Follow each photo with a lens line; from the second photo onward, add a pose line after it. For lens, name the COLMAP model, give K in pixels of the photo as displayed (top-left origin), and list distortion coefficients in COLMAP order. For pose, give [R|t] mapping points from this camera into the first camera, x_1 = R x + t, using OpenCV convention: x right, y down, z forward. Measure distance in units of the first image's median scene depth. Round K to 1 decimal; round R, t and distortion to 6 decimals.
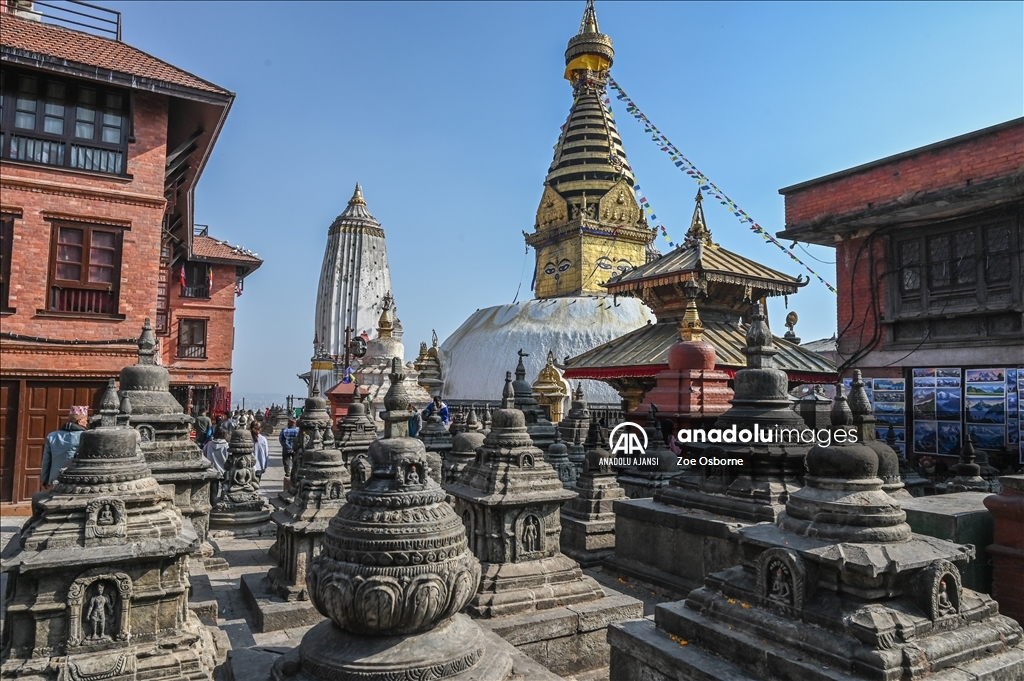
lens RADIAL K [[684.5, 0, 512.0], [0, 684.5, 340.5], [0, 0, 1]] dist [-0.005873, 0.001440]
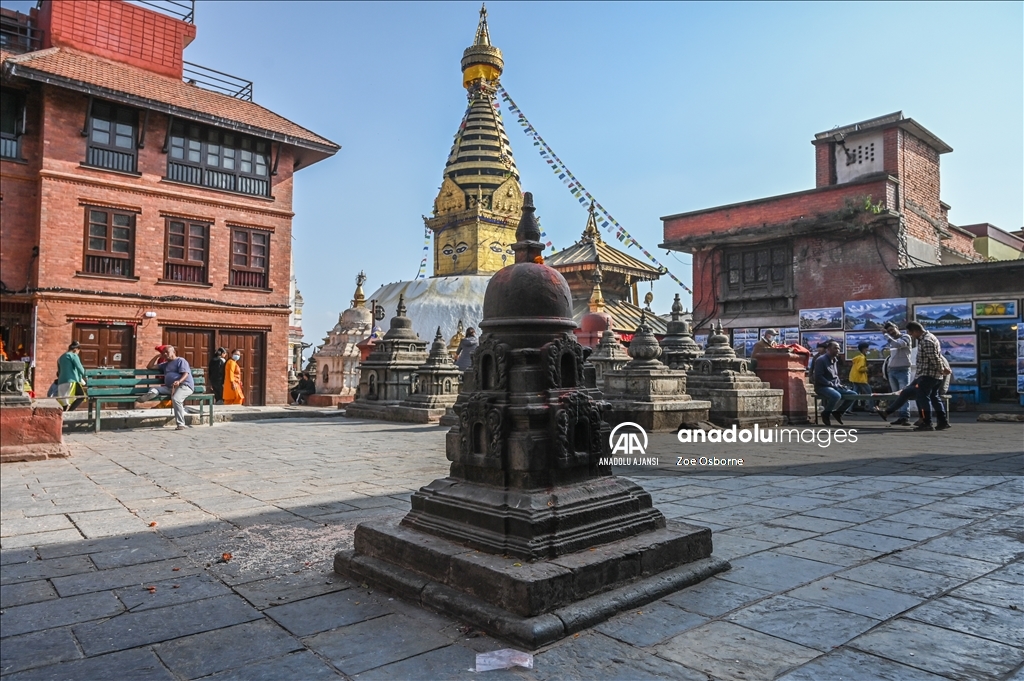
lens RADIAL K [[684.5, 0, 512.0], [0, 684.5, 340.5], [0, 0, 1]] dist [-0.005873, 0.001440]
pose [[0.975451, 0.004221, 0.220177, -0.204009], [-0.012610, 0.999246, 0.036707, 0.008474], [-0.219856, -0.038583, 0.974769, -0.337627]]
